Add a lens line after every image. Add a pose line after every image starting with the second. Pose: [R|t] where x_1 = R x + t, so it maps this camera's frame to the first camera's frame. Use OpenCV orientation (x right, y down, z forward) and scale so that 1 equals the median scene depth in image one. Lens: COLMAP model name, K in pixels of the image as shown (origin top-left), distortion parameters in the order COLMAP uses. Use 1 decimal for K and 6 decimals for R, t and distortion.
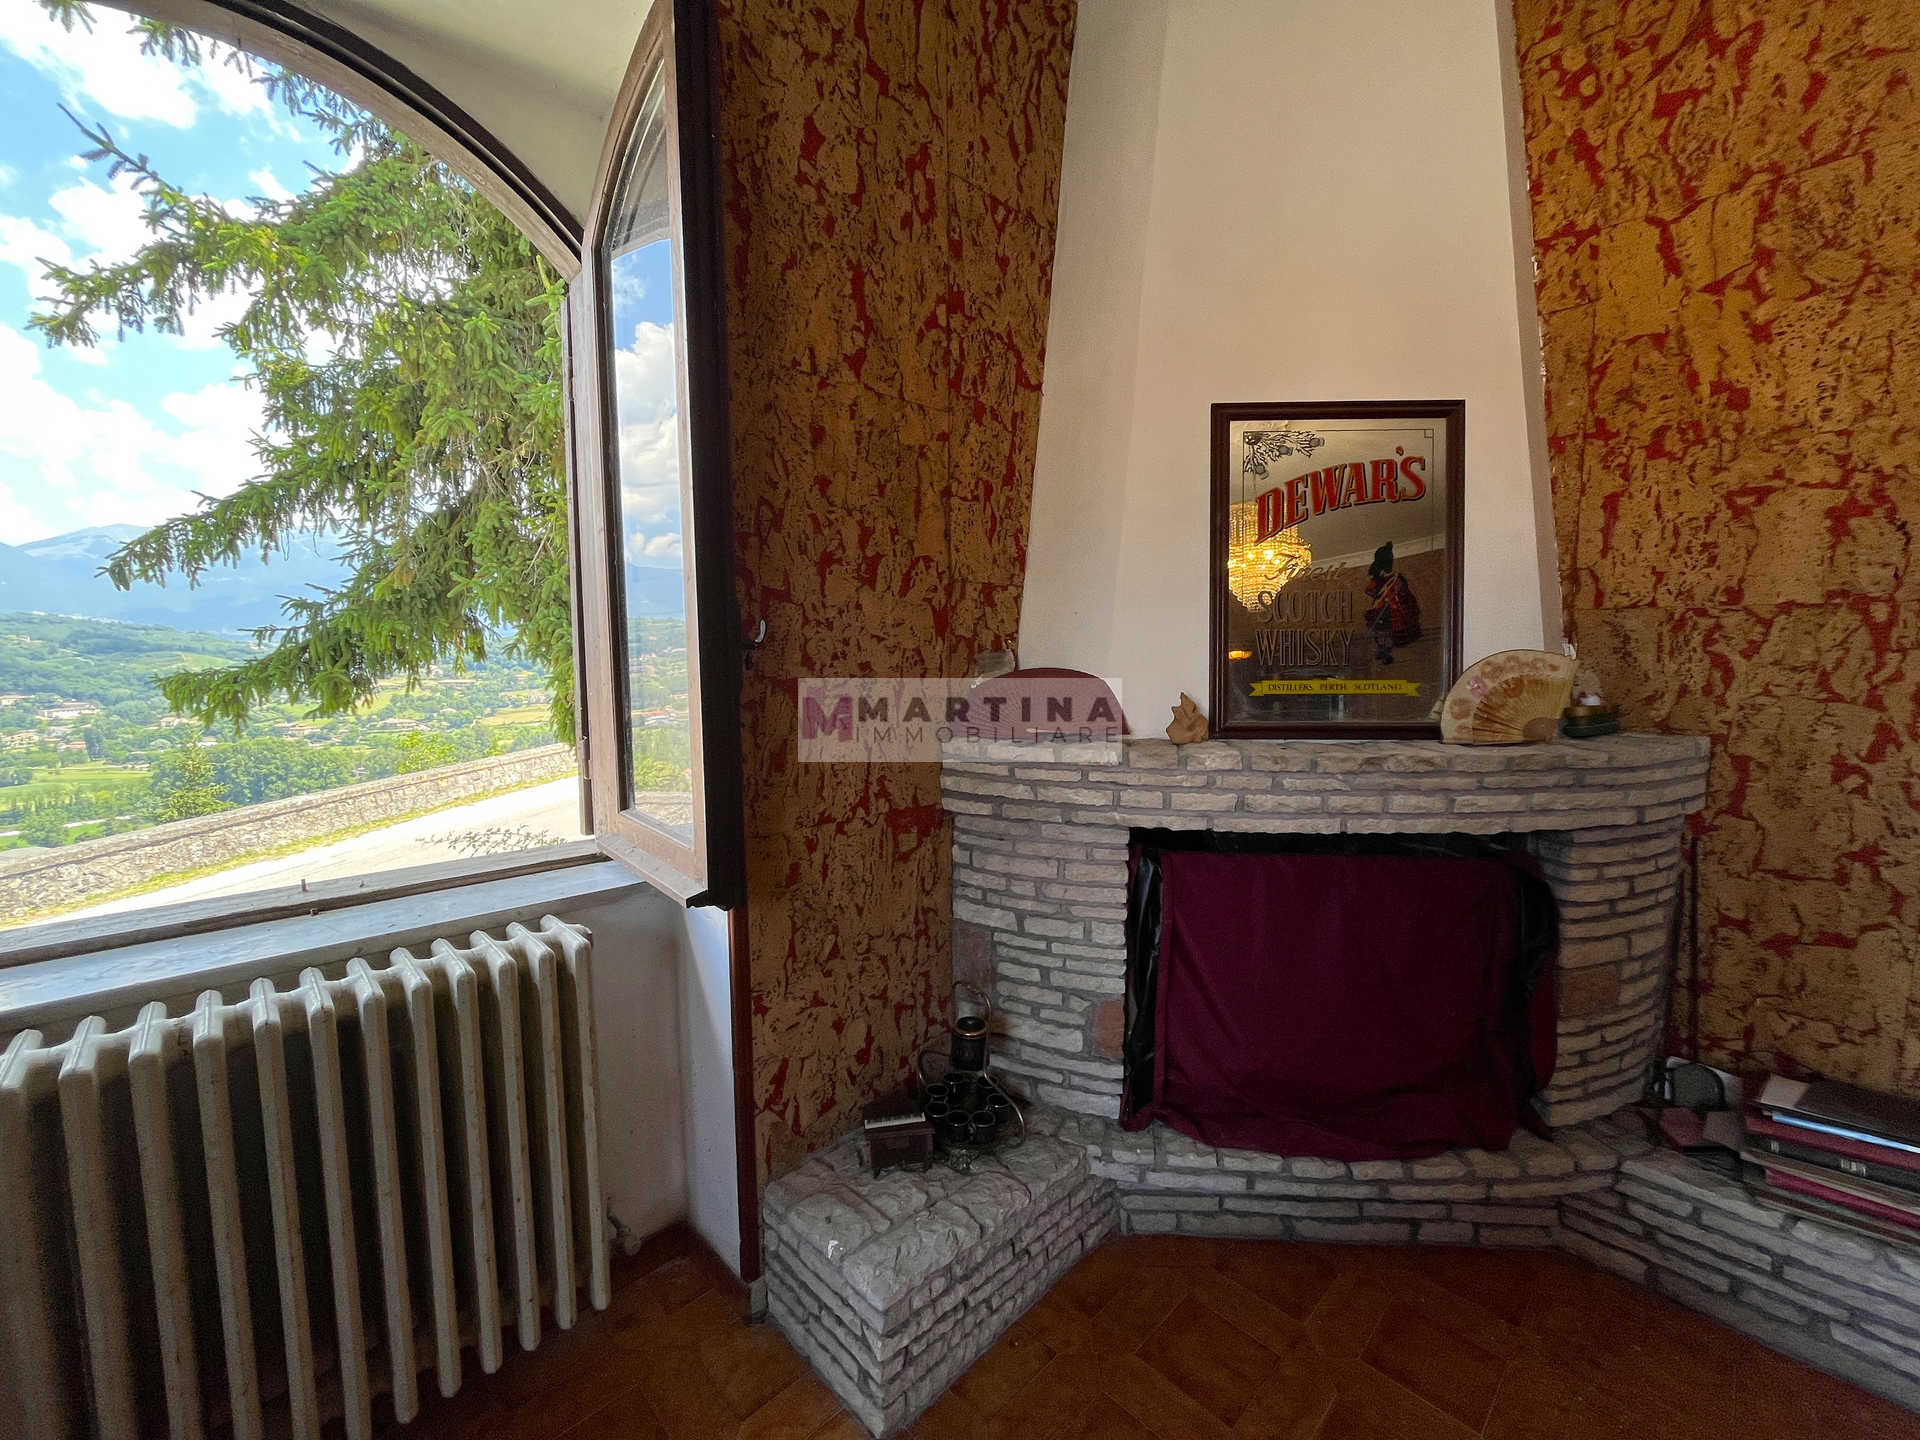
lens RADIAL K [[774.4, 0, 958.2], [0, 774.4, 721.8], [0, 0, 1]] dist [-0.005421, 0.001044]
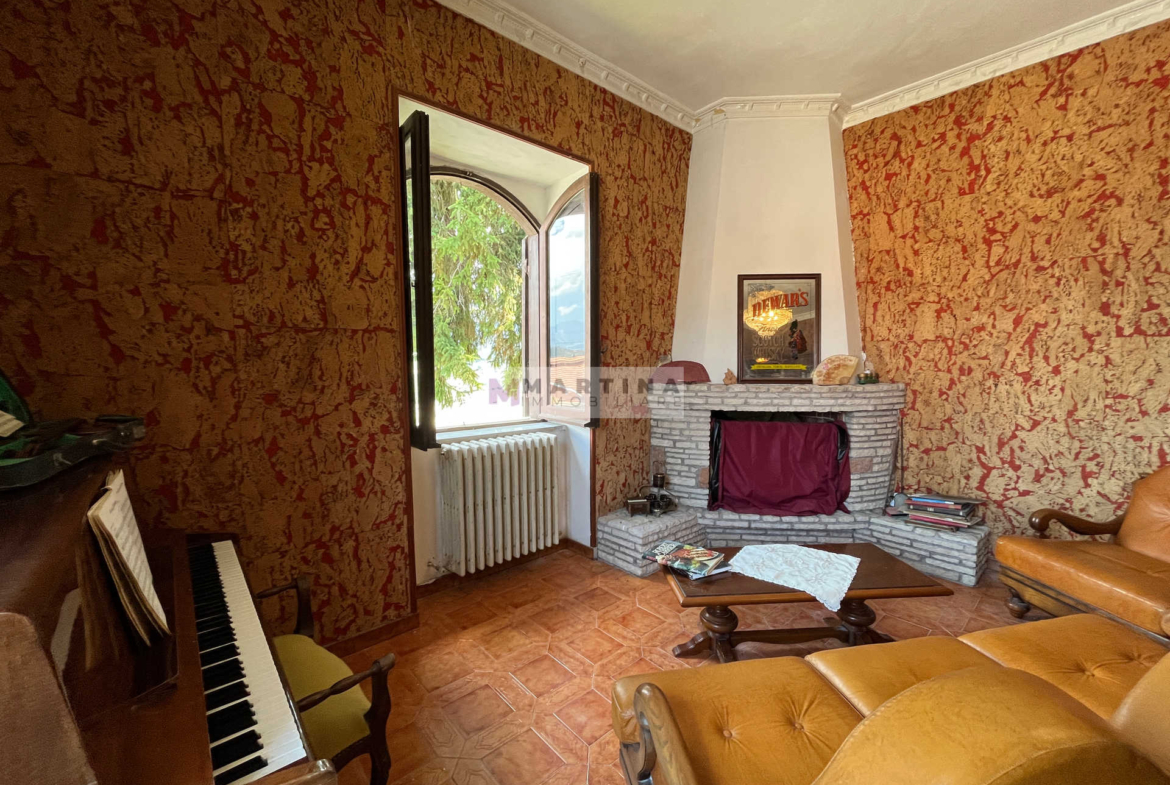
lens RADIAL K [[463.8, 0, 586.5], [0, 463.8, 394.6], [0, 0, 1]] dist [-0.003929, -0.000113]
pose [[0.999389, 0.004688, -0.034637, -0.214049], [-0.005313, 0.999824, -0.017995, 0.105043], [0.034547, 0.018168, 0.999238, -0.881830]]
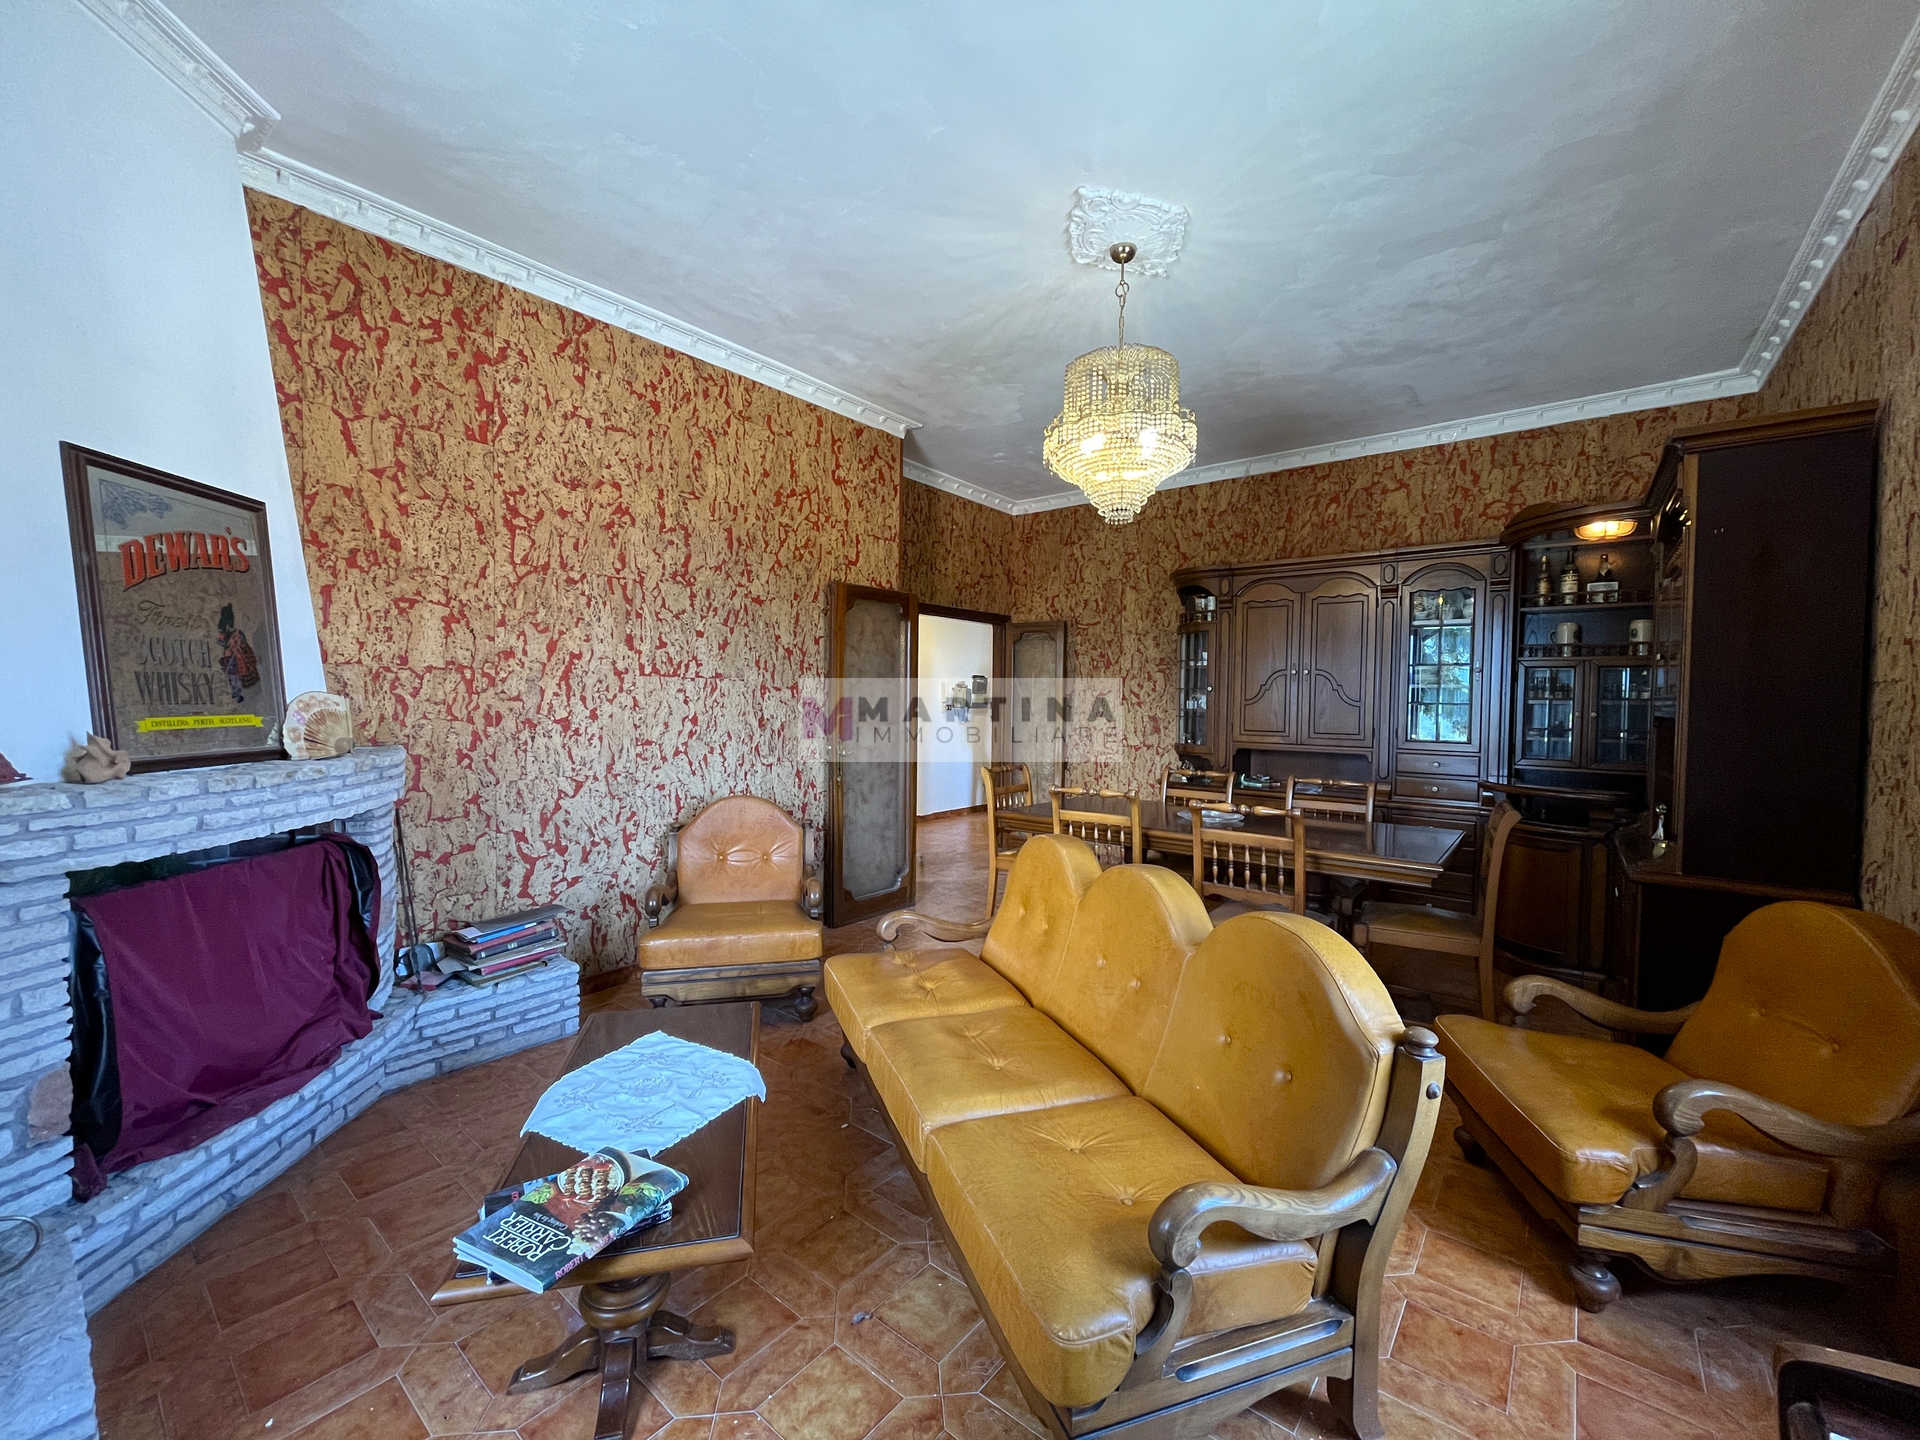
lens RADIAL K [[774.4, 0, 953.6], [0, 774.4, 726.6], [0, 0, 1]] dist [-0.005421, 0.001044]
pose [[-0.116241, -0.036182, 0.992562, -0.822433], [0.085554, 0.995257, 0.046300, 0.004816], [-0.989529, 0.090299, -0.112594, 0.016921]]
